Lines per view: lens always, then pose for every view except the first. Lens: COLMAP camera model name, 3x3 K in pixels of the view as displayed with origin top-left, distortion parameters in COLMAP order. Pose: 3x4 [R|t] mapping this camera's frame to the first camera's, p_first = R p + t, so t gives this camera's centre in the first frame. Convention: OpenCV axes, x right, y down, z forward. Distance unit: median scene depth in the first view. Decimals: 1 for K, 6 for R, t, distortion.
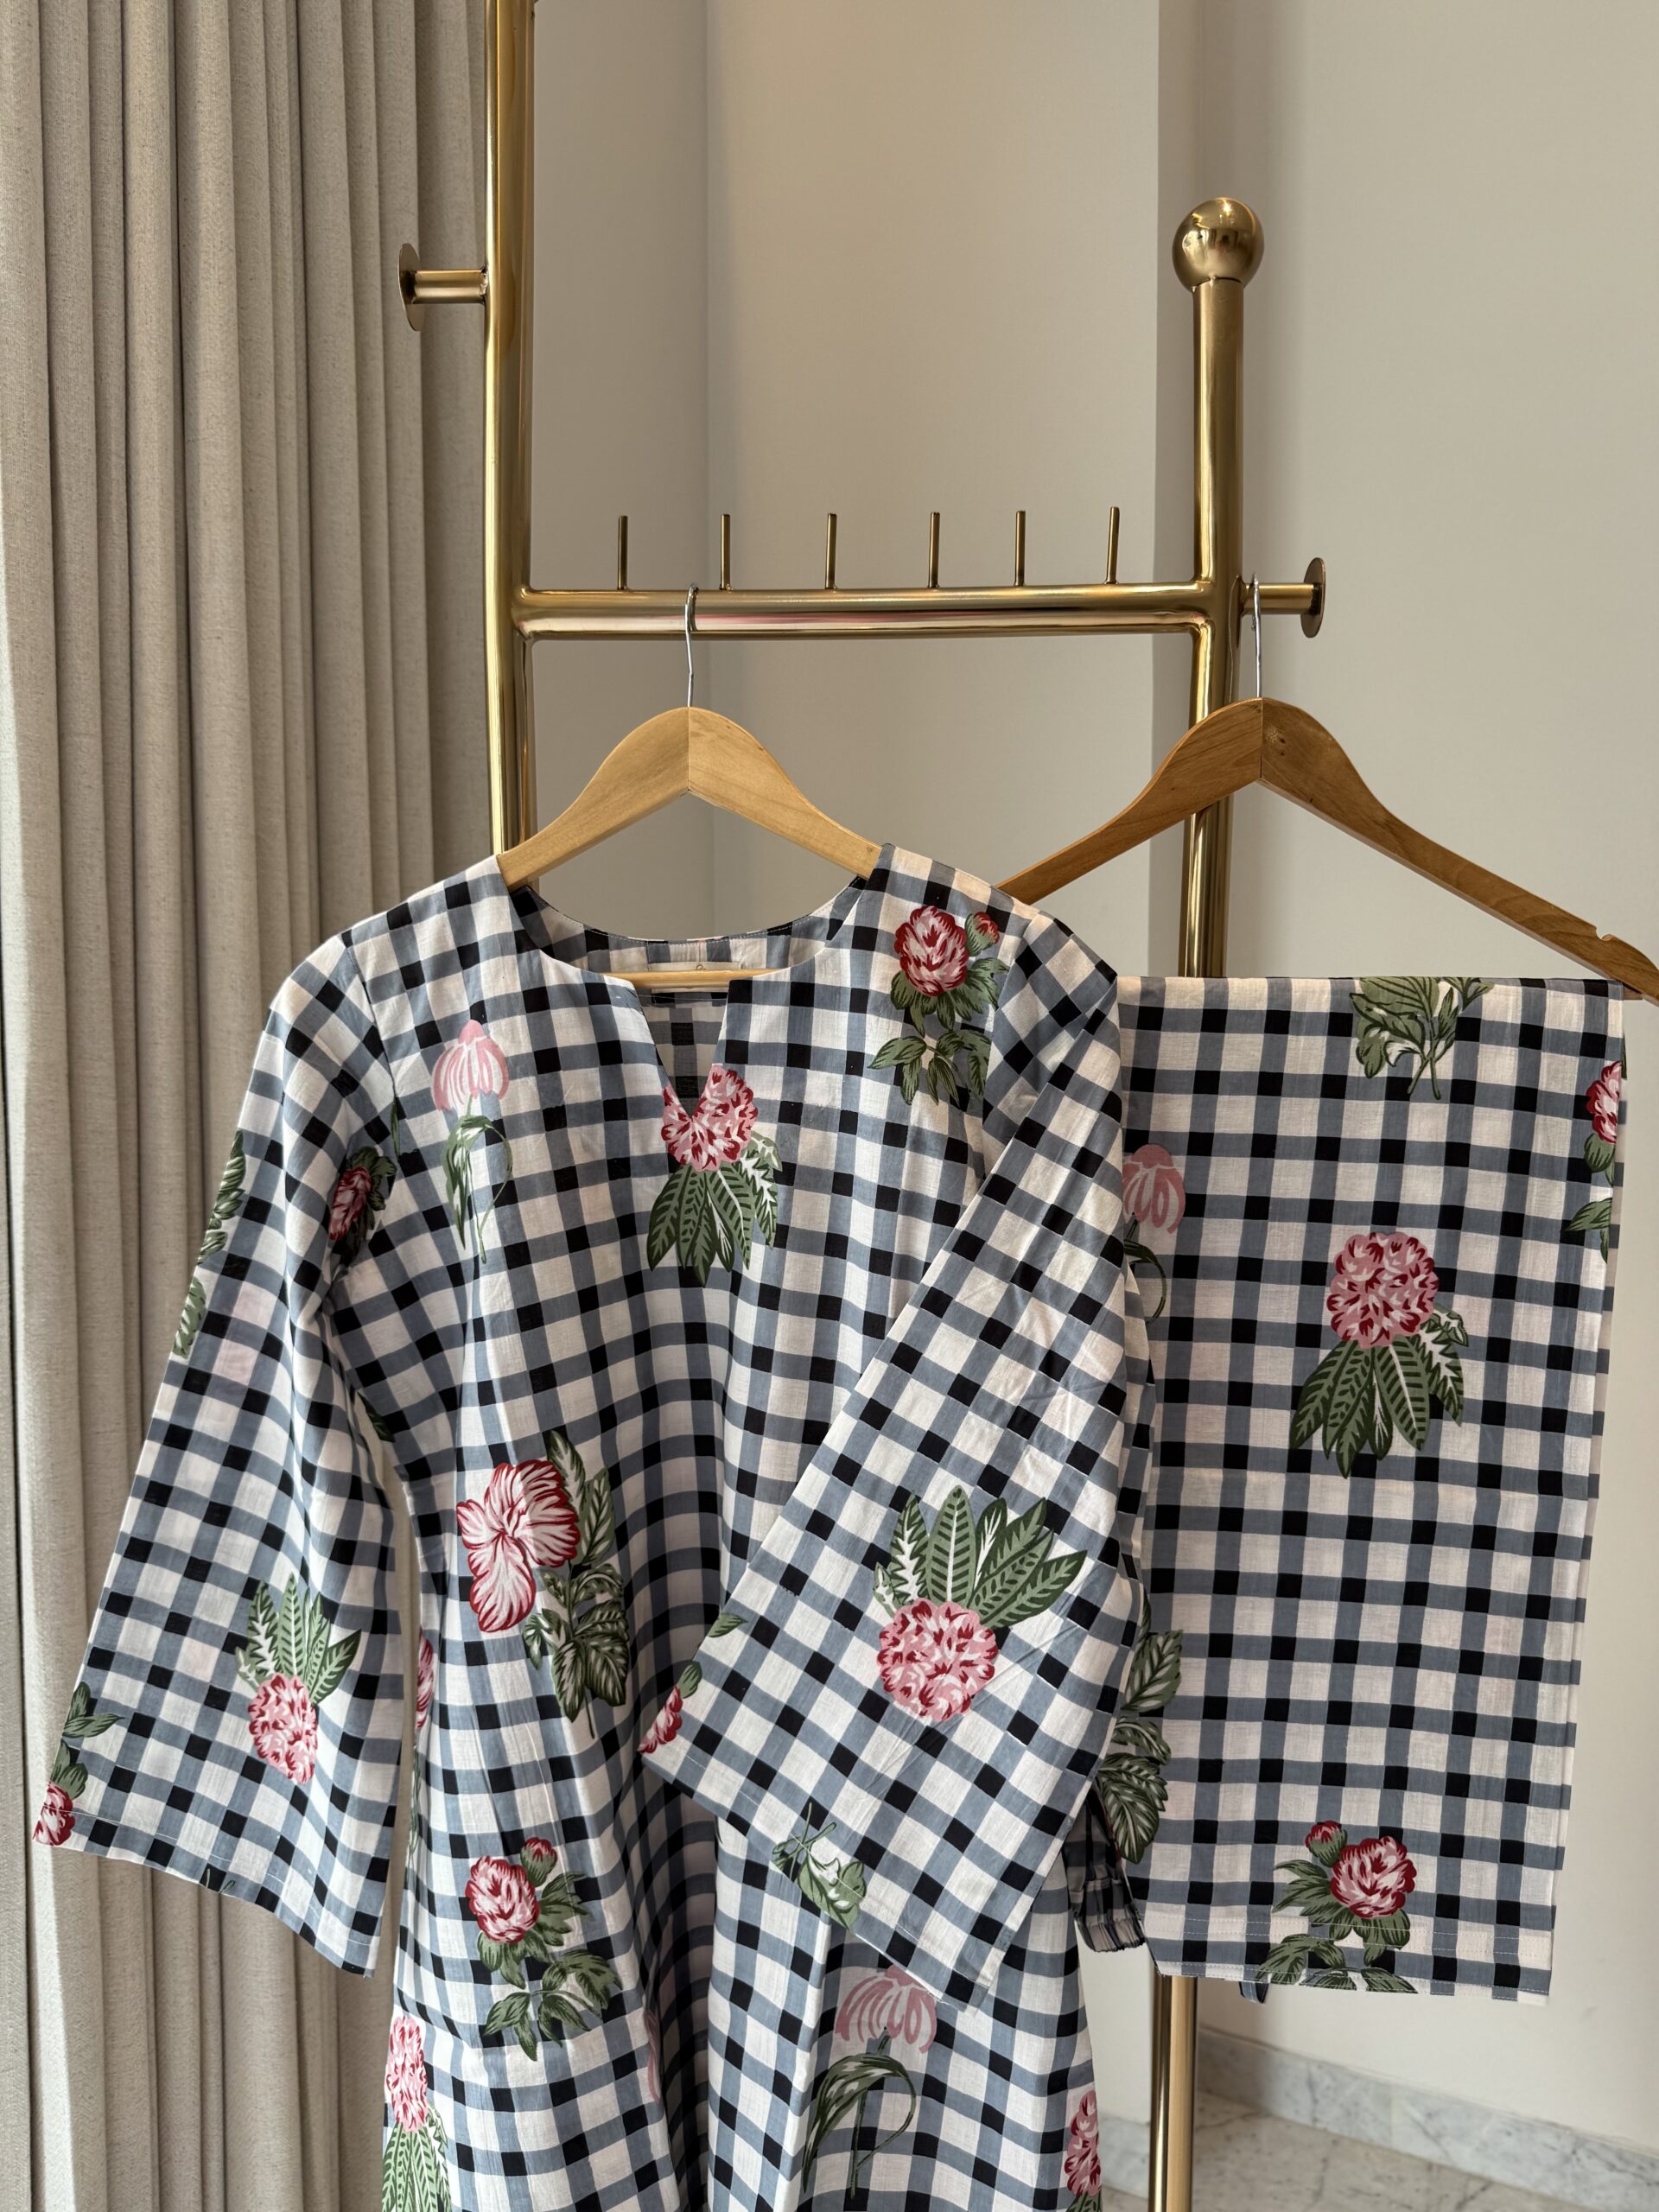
lens RADIAL K [[1647.2, 0, 826.1], [0, 1647.2, 1117.7], [0, 0, 1]] dist [0.020513, -0.063341]
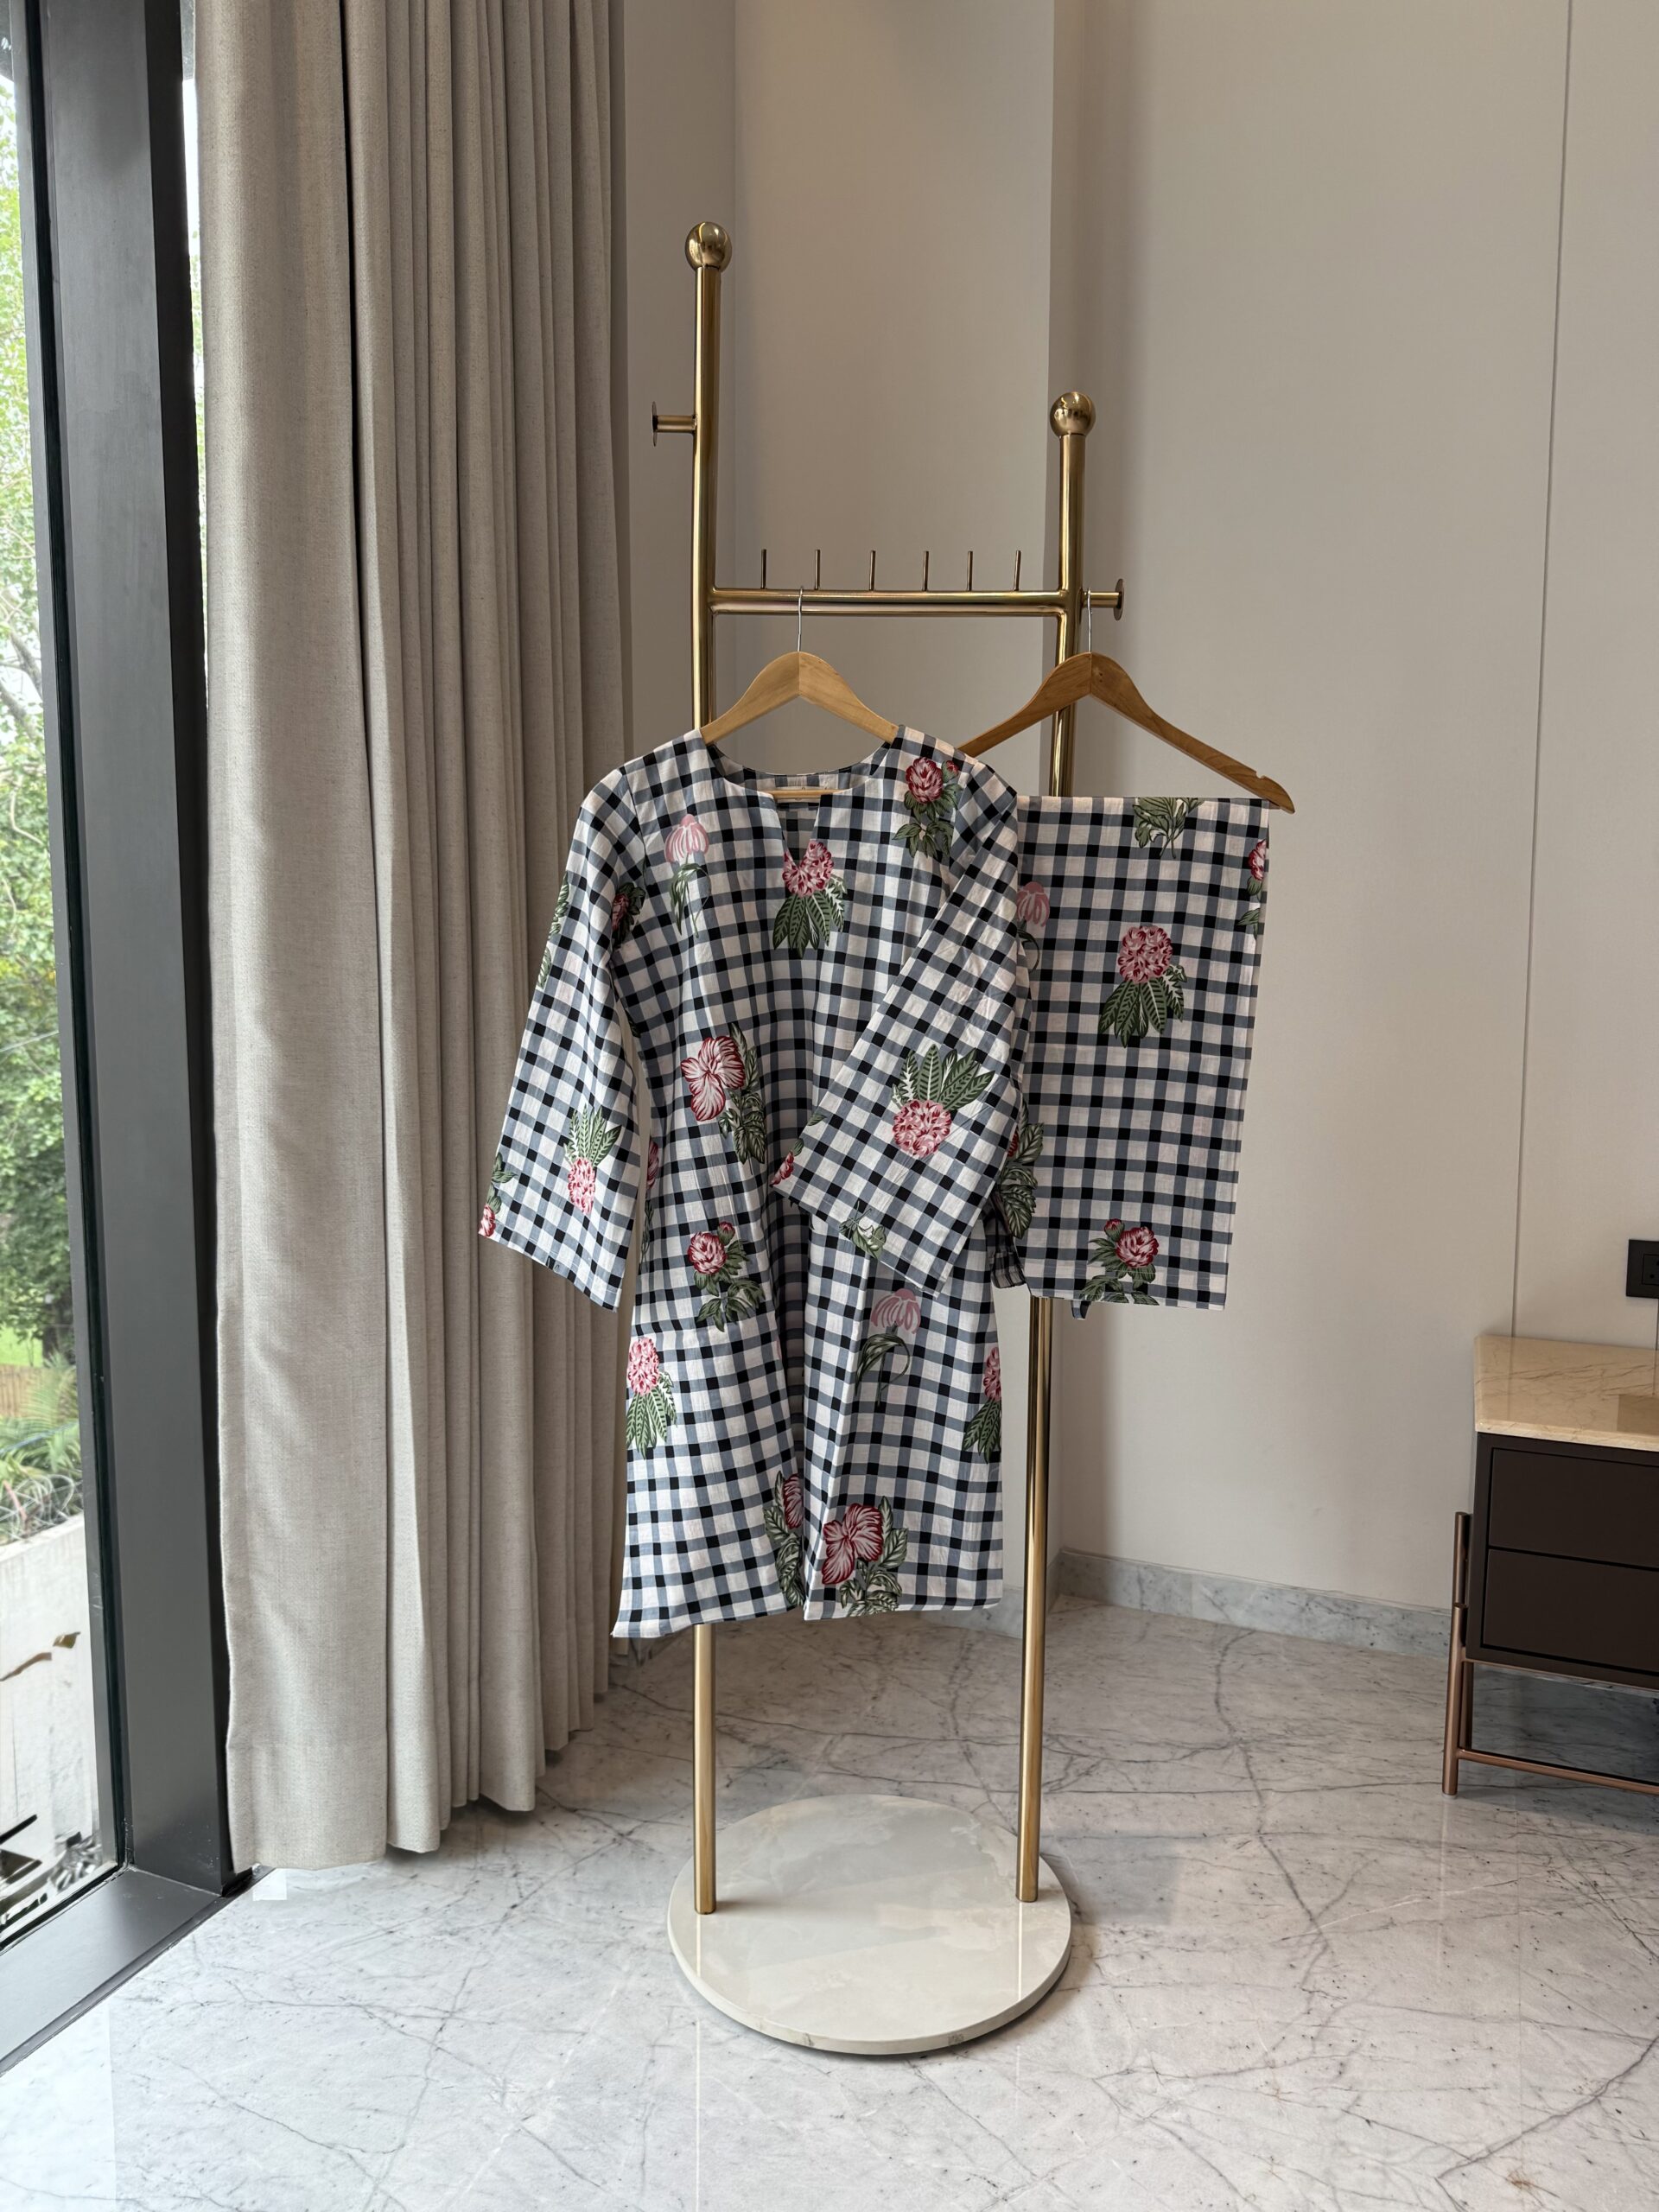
lens RADIAL K [[1647.2, 0, 814.5], [0, 1647.2, 1147.2], [0, 0, 1]] dist [0.020513, -0.063341]
pose [[0.998822, 0.001463, 0.048495, -0.161271], [-0.004657, 0.997821, 0.065813, 0.207134], [-0.048293, -0.065961, 0.996653, -0.989871]]
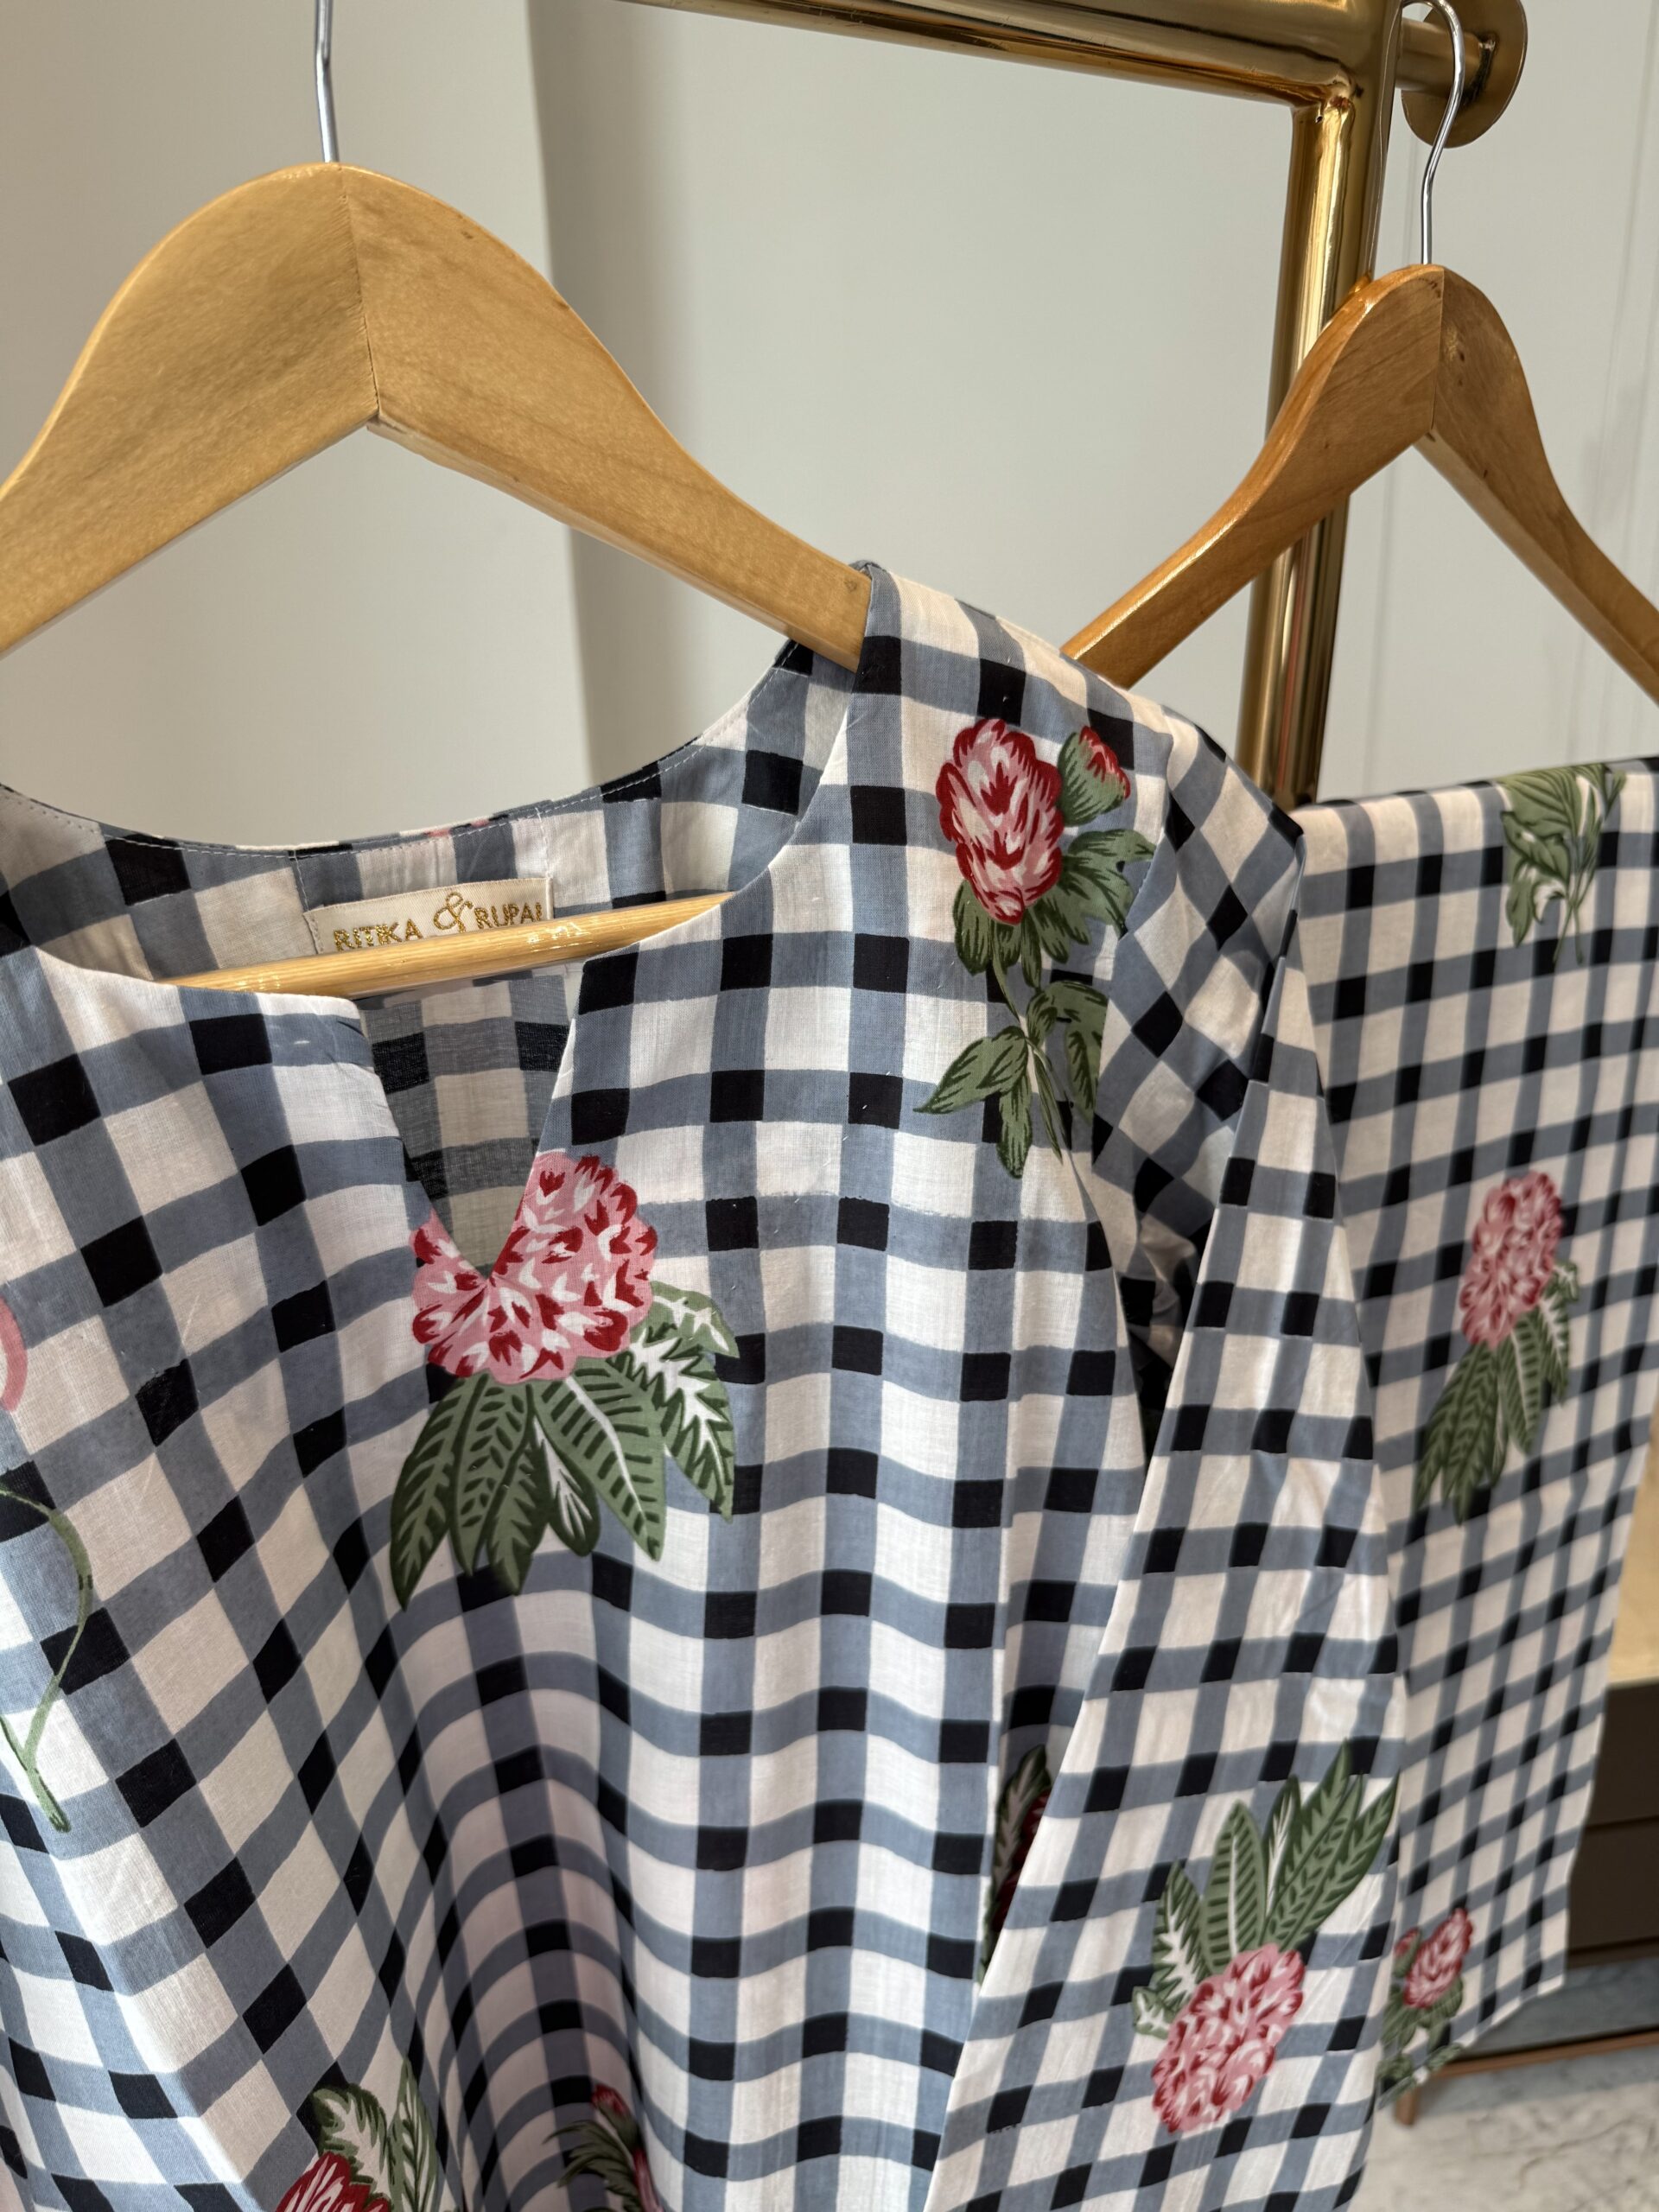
lens RADIAL K [[1647.2, 0, 860.8], [0, 1647.2, 1127.5], [0, 0, 1]] dist [0.020513, -0.063341]
pose [[0.800248, -0.214883, 0.559847, -0.233416], [0.051418, 0.954742, 0.292956, -0.153810], [-0.597461, -0.205651, 0.775079, 0.647002]]
